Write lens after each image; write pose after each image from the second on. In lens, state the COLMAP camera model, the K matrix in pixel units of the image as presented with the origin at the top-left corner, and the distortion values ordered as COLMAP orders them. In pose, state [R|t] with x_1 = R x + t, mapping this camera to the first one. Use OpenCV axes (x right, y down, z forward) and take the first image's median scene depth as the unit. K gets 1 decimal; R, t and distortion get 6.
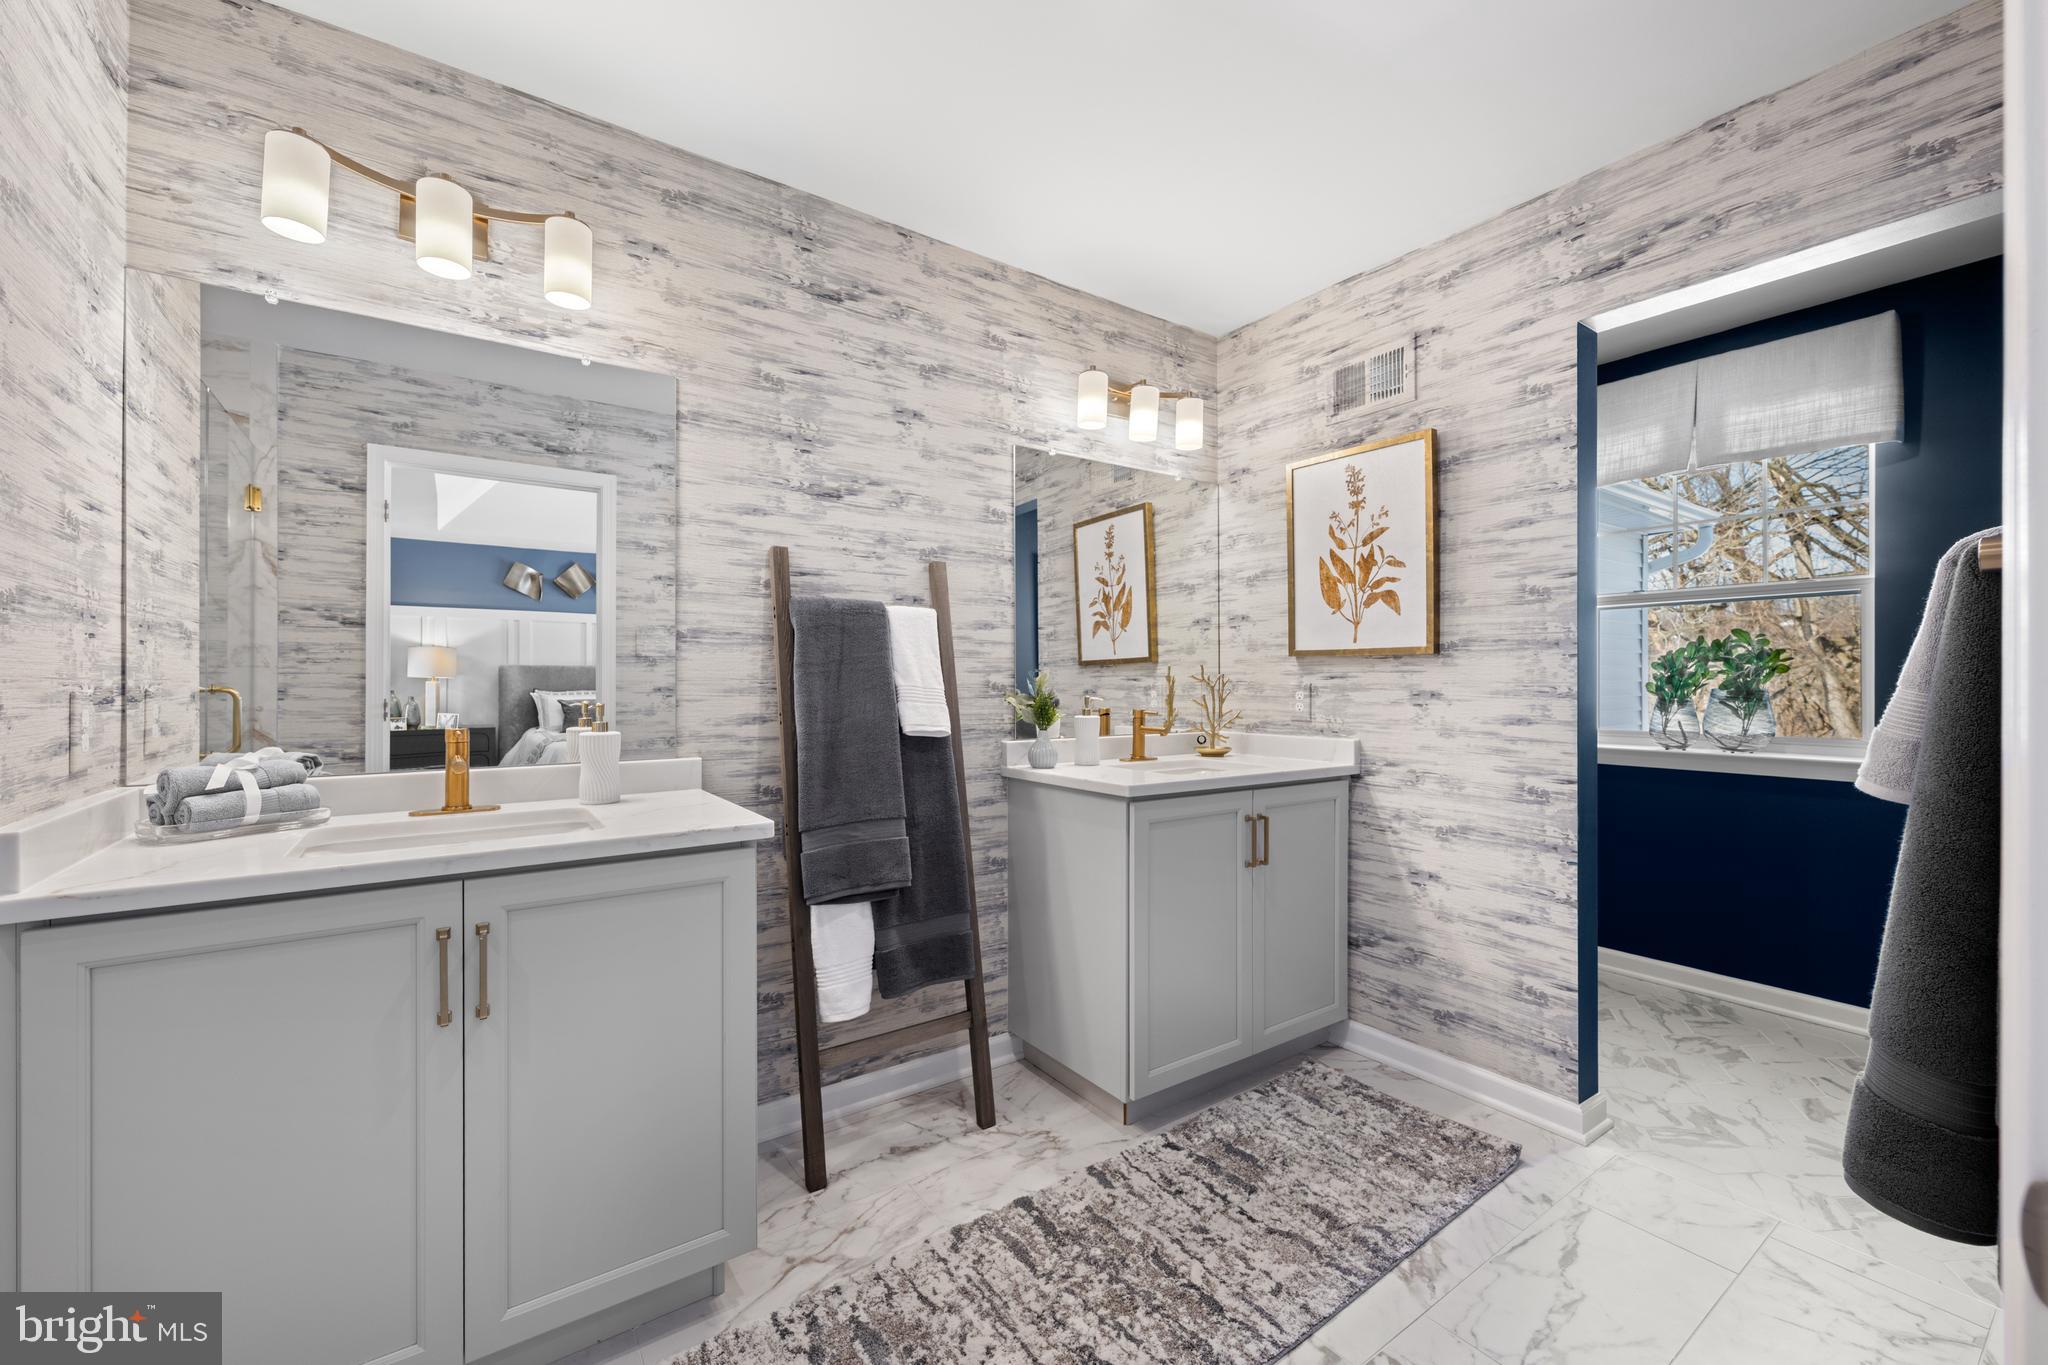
lens RADIAL K [[827.2, 0, 1017.9], [0, 827.2, 676.4], [0, 0, 1]] dist [-0.000365, 0.000135]
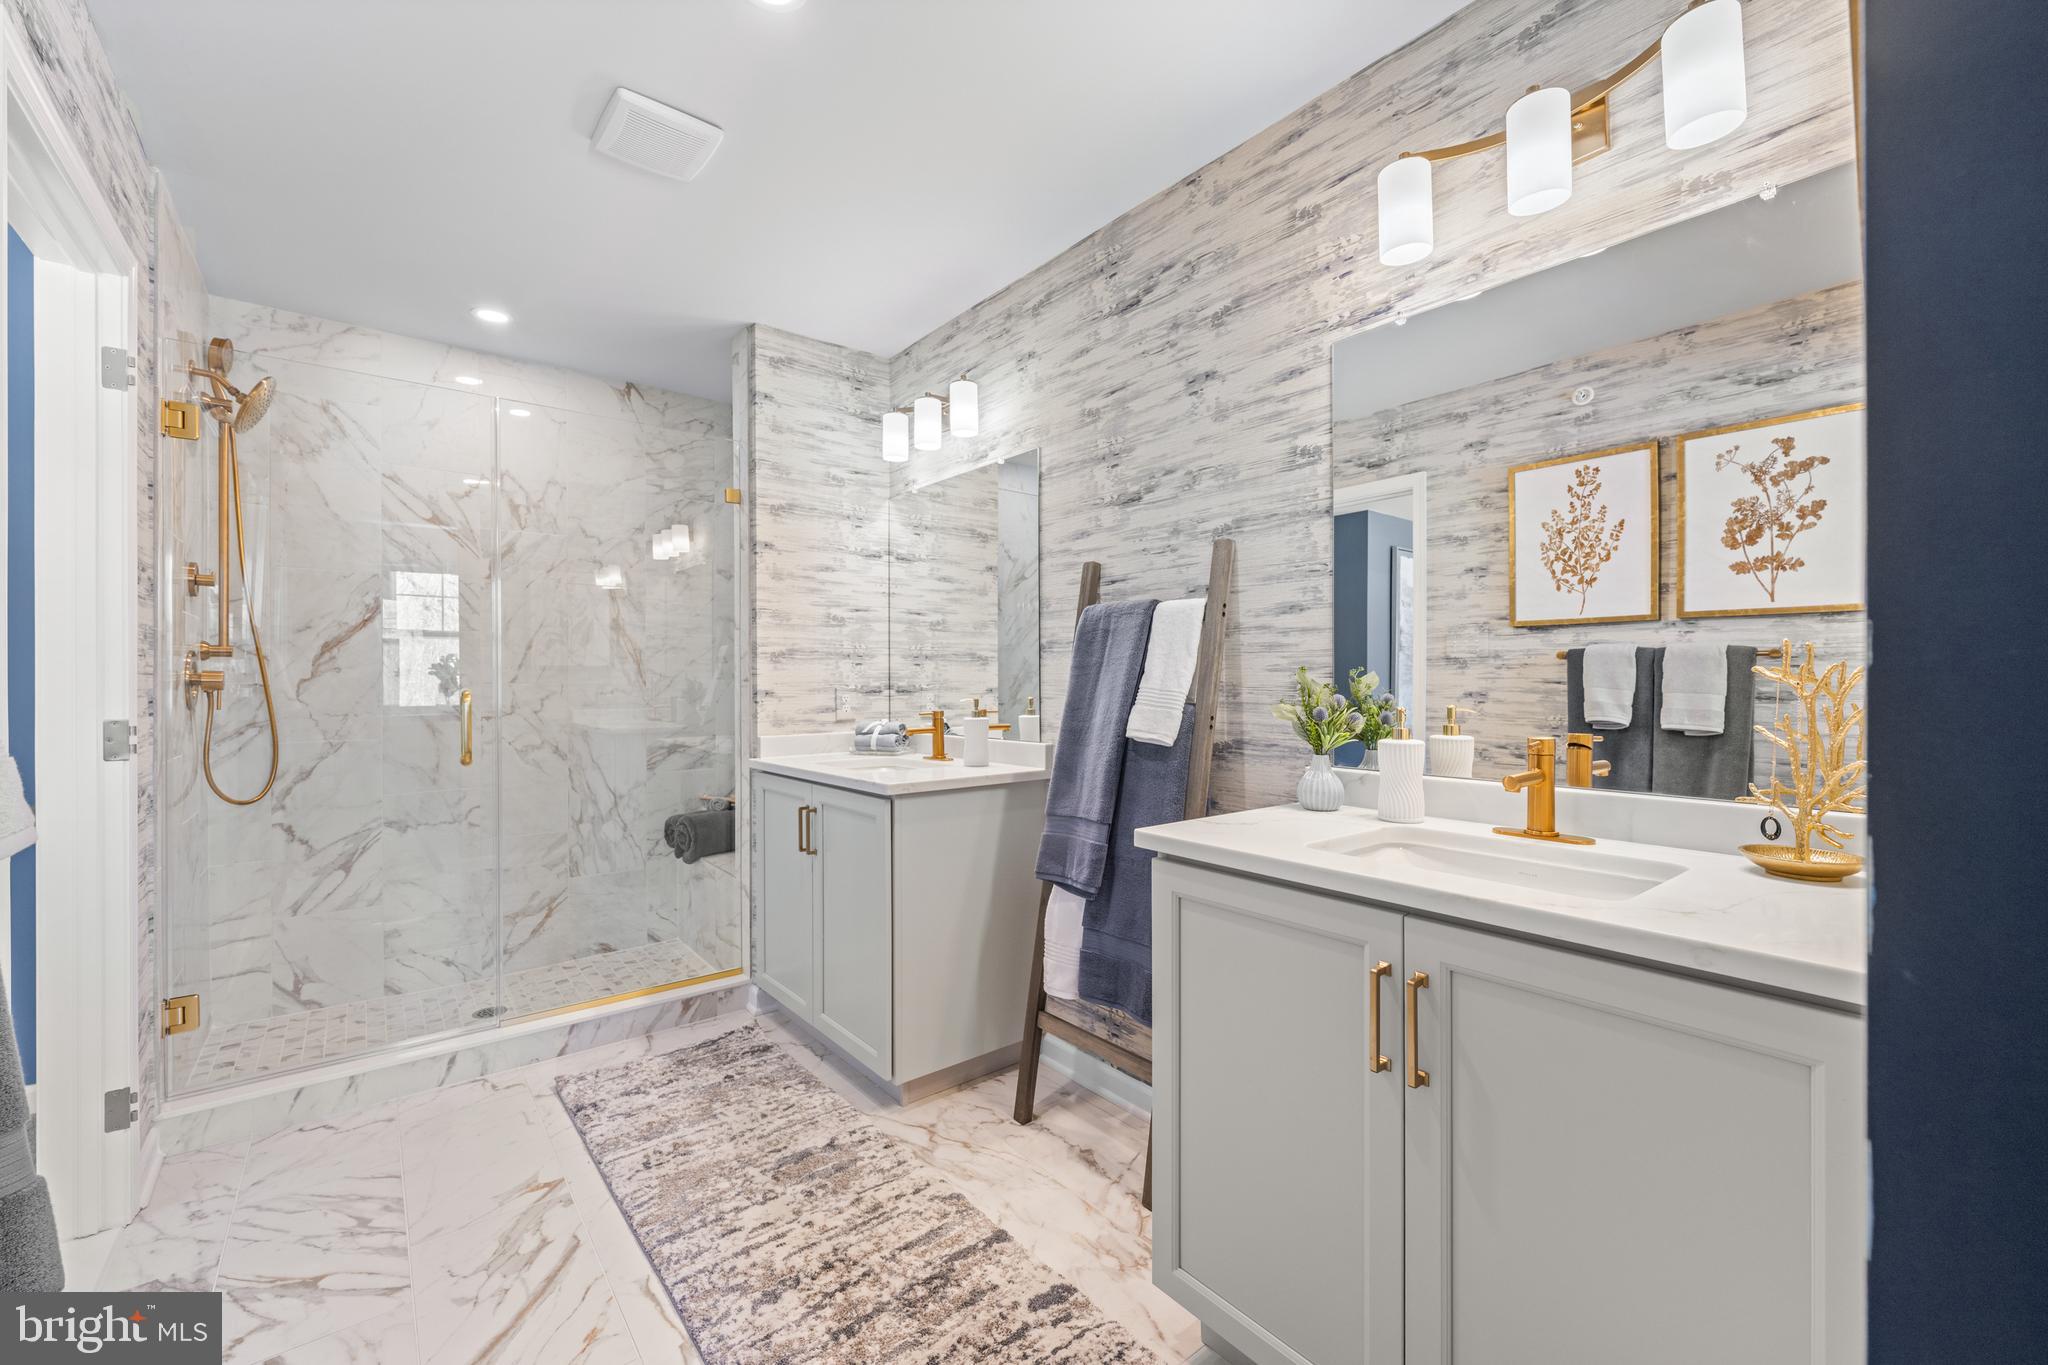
lens RADIAL K [[827.2, 0, 1017.2], [0, 827.2, 686.7], [0, 0, 1]] dist [-0.000365, 0.000135]
pose [[0.058257, 0.003435, -0.998296, 0.774559], [0.003137, 0.999989, 0.003623, 0.006253], [0.998297, -0.003343, 0.058246, 0.792779]]
